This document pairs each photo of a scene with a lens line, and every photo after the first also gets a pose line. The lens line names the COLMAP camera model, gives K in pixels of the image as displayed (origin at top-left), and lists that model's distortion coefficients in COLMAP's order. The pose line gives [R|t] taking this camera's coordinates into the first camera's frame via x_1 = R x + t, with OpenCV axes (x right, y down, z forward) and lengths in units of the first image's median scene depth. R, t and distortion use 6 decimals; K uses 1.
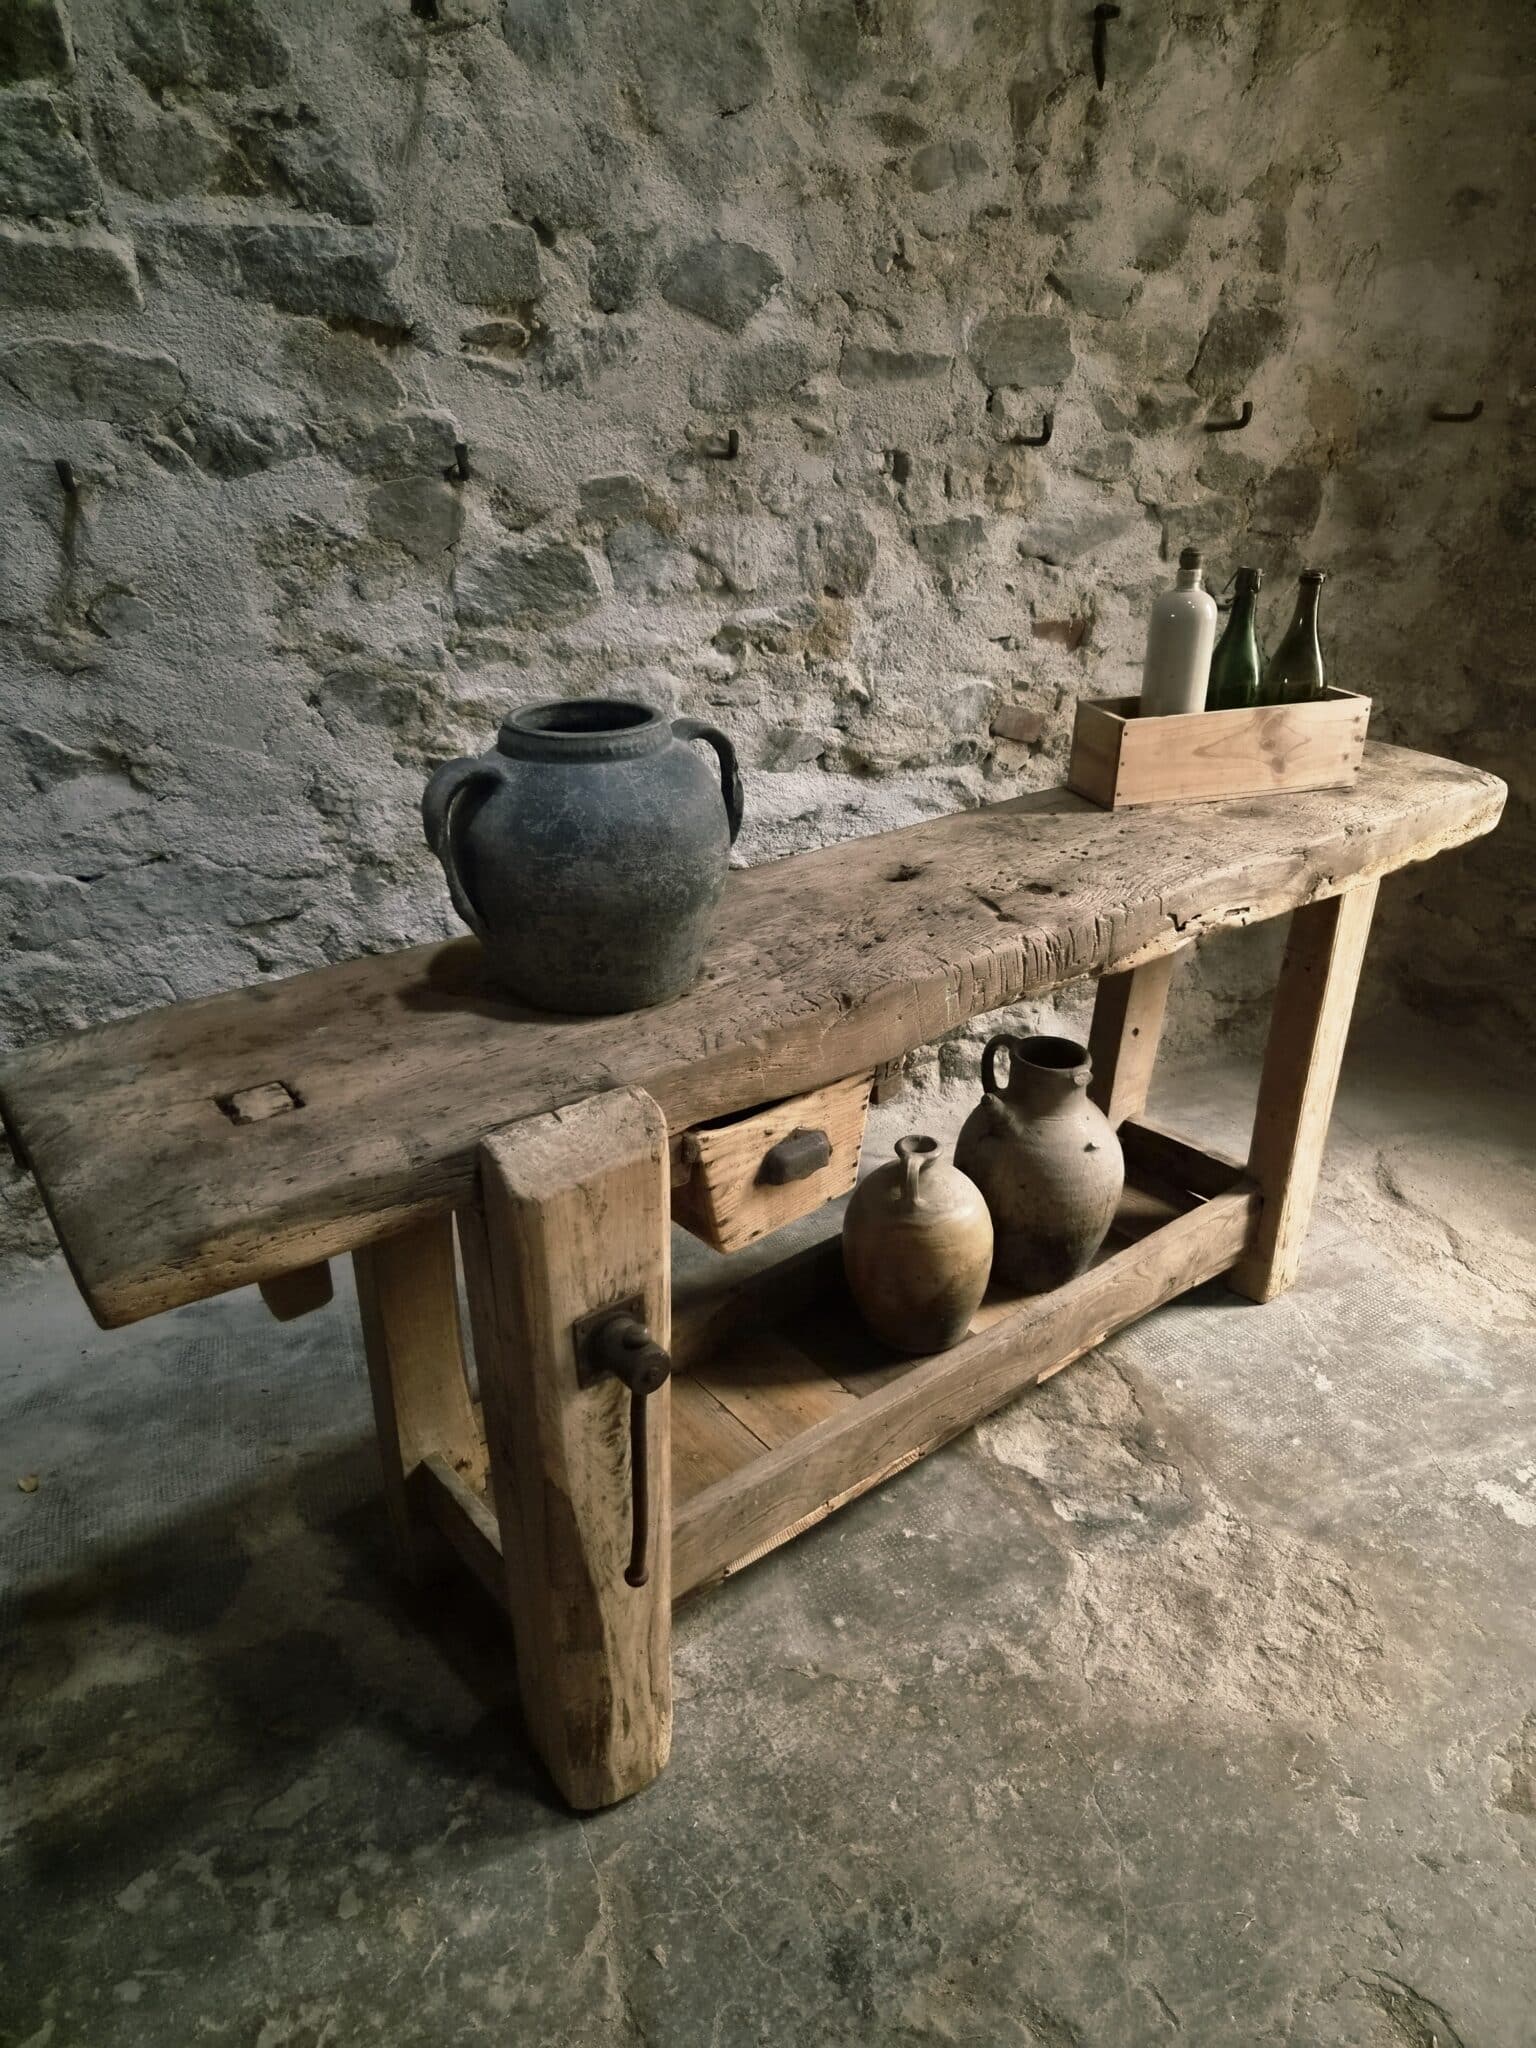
lens RADIAL K [[1384.2, 0, 766.6], [0, 1384.2, 1014.1], [0, 0, 1]] dist [0.067306, -0.054500]
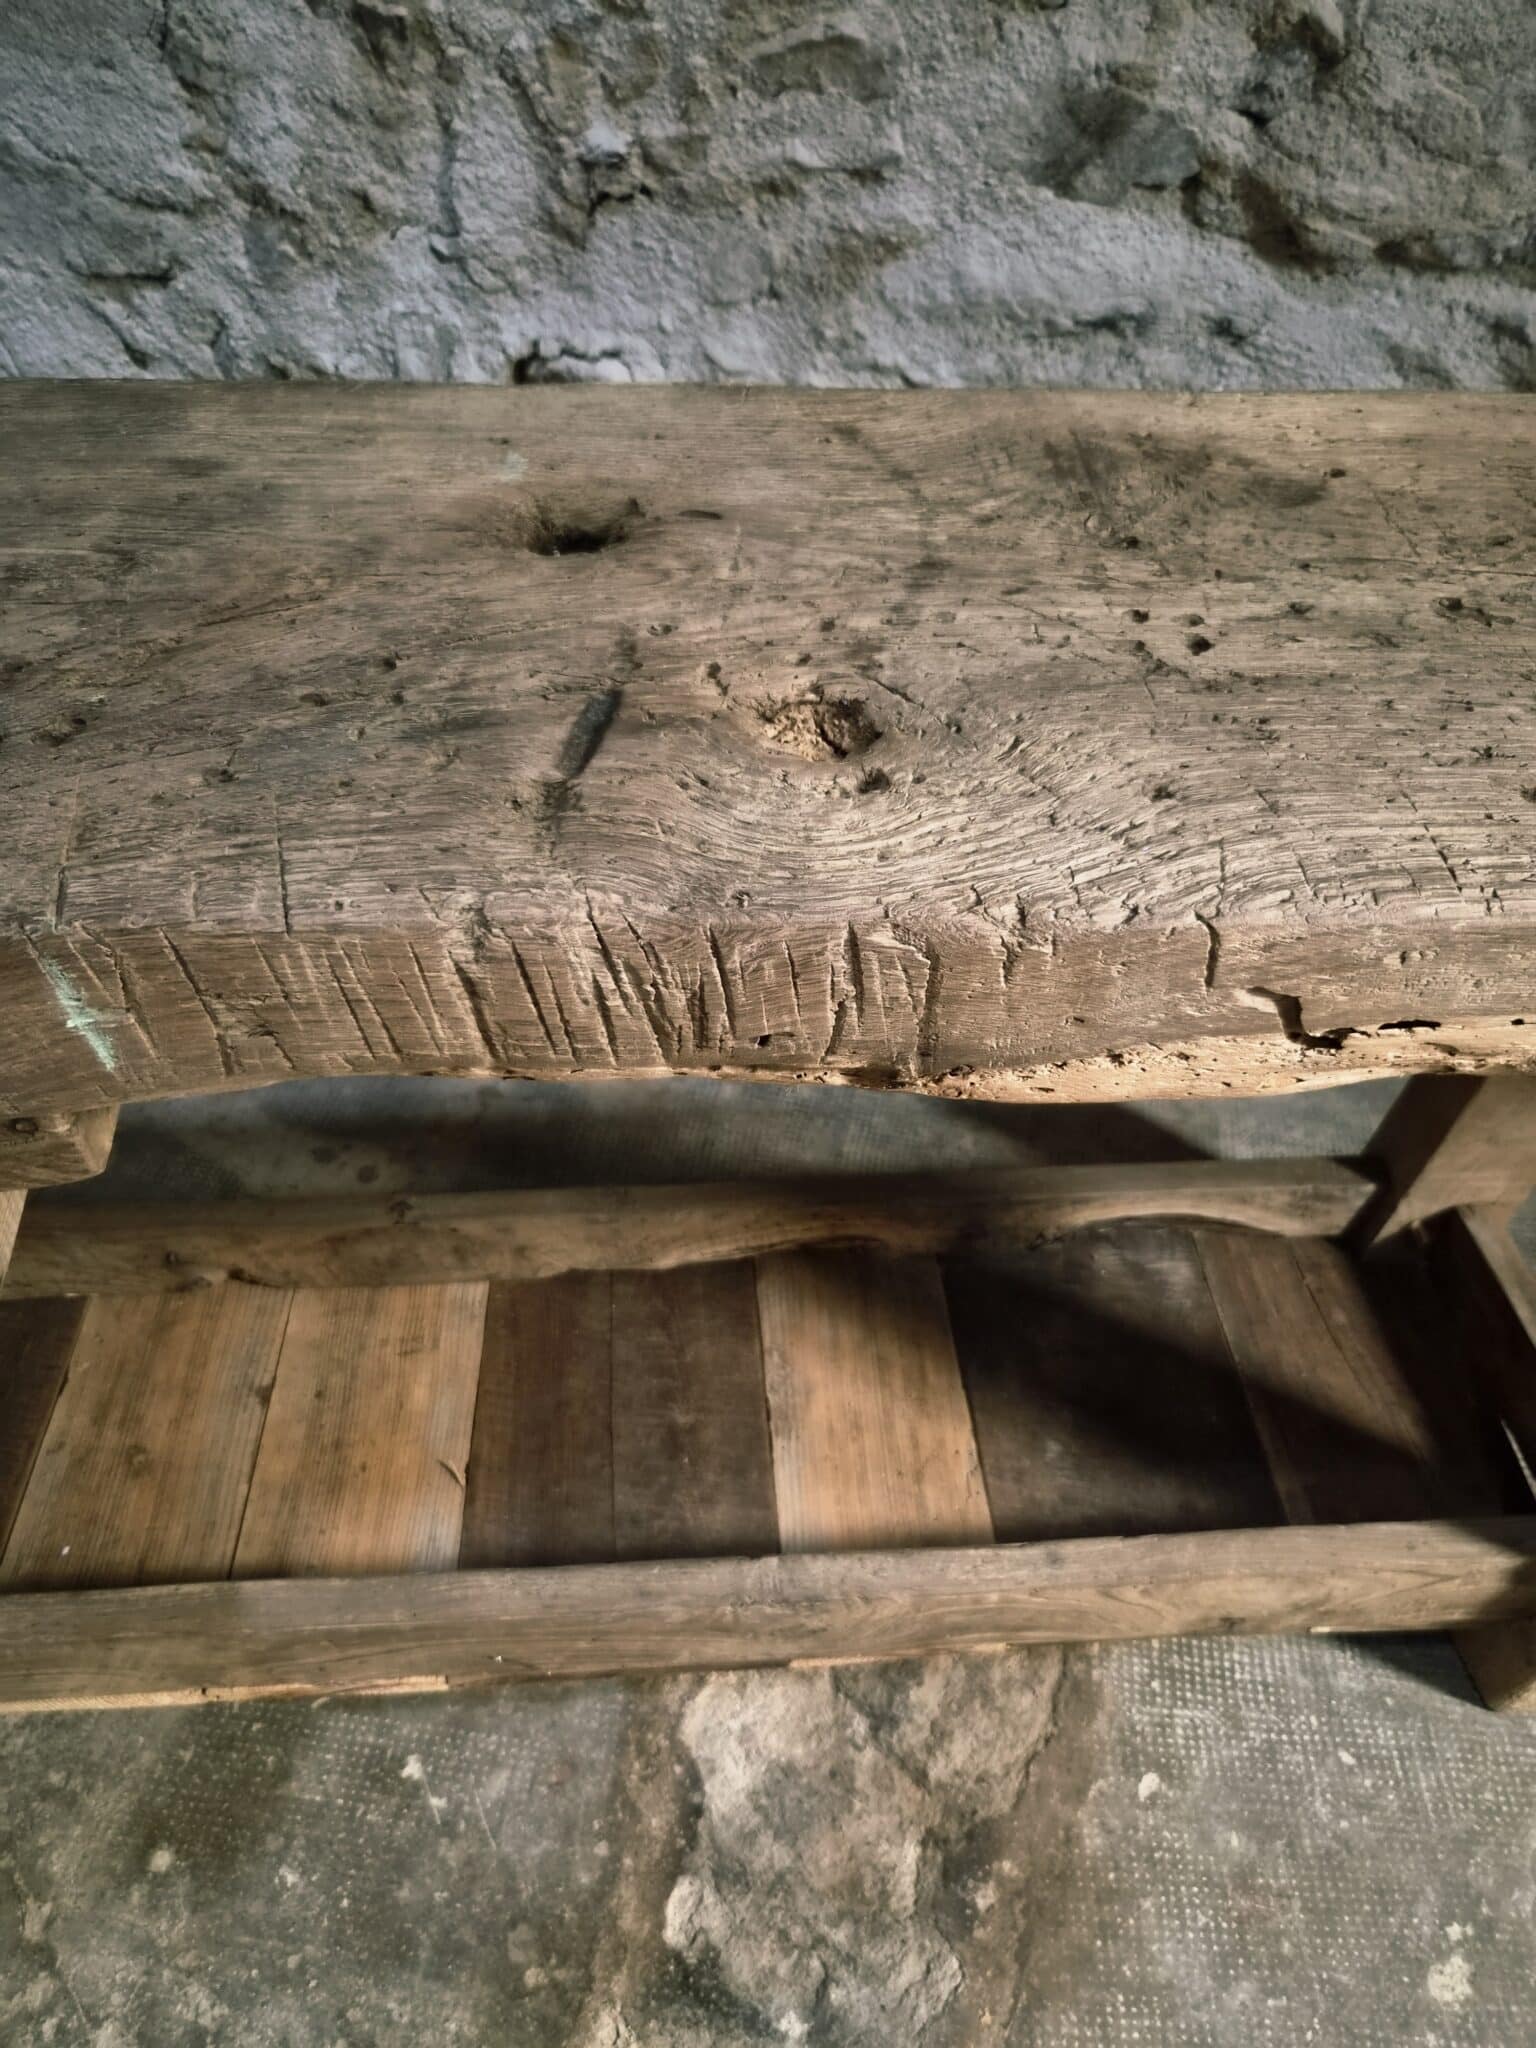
lens RADIAL K [[1397.8, 0, 780.8], [0, 1397.8, 1042.7], [0, 0, 1]] dist [0.056433, -0.053709]
pose [[0.820531, 0.438371, -0.366824, 0.249013], [-0.275735, 0.865700, 0.417771, -0.117902], [0.500699, -0.241648, 0.831208, 0.573646]]
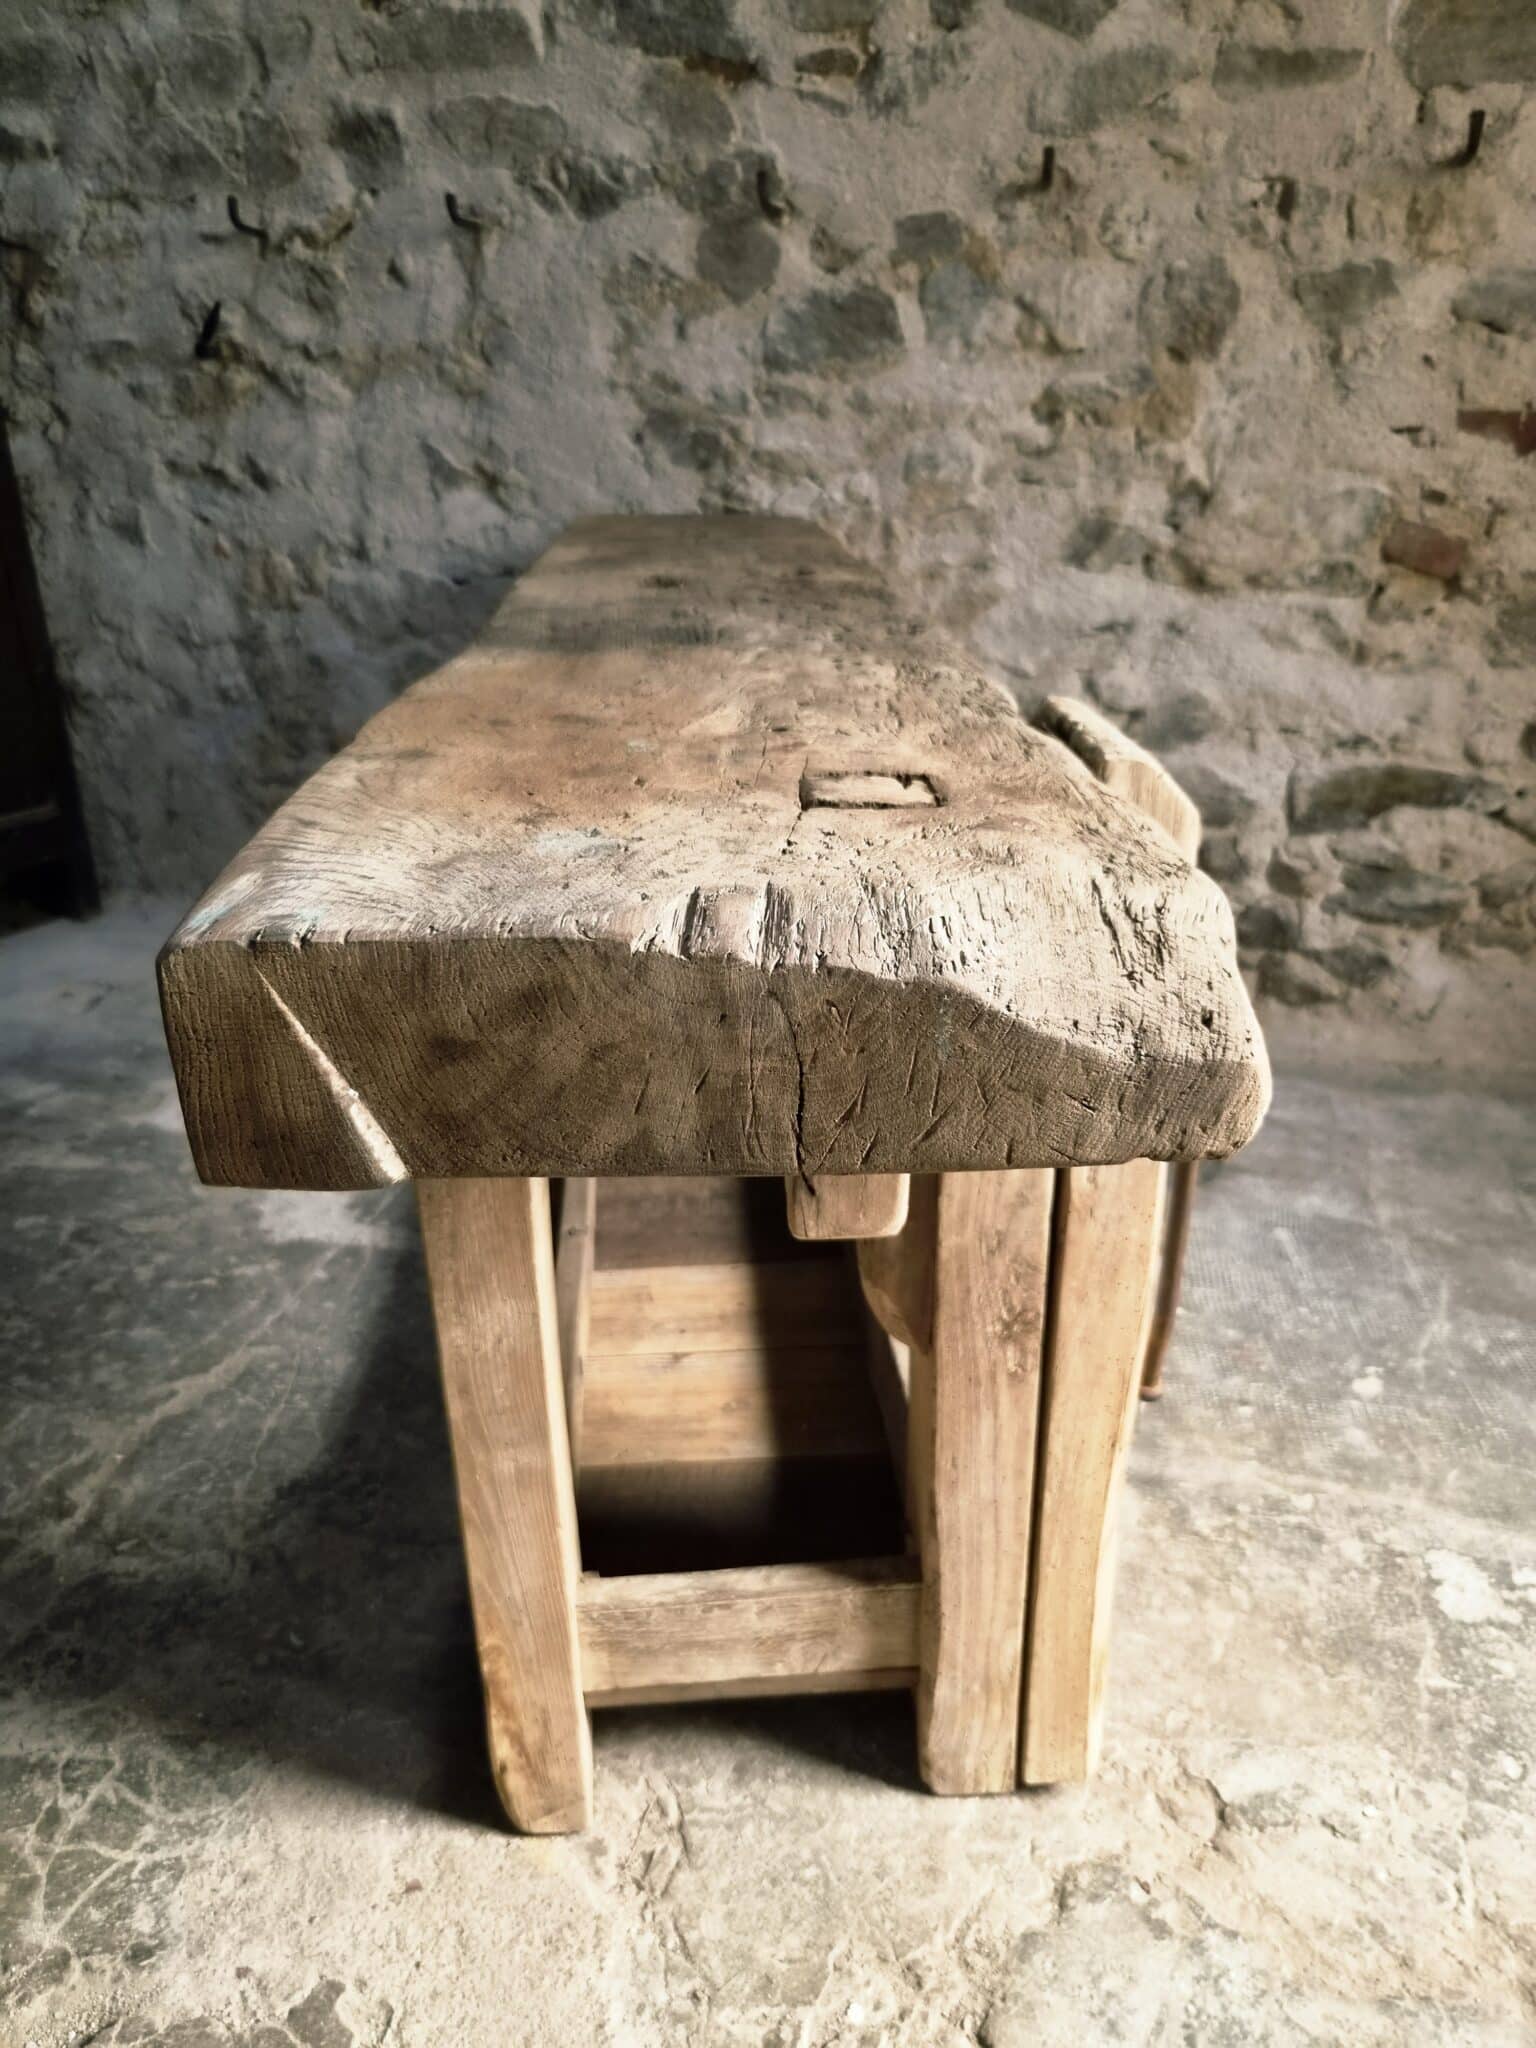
lens RADIAL K [[1404.8, 0, 769.6], [0, 1404.8, 1046.2], [0, 0, 1]] dist [0.044359, -0.038463]
pose [[0.774679, 0.265447, -0.573942, 0.513250], [-0.272118, 0.959230, 0.076351, 0.118324], [0.570810, 0.097032, 0.815329, 0.201272]]
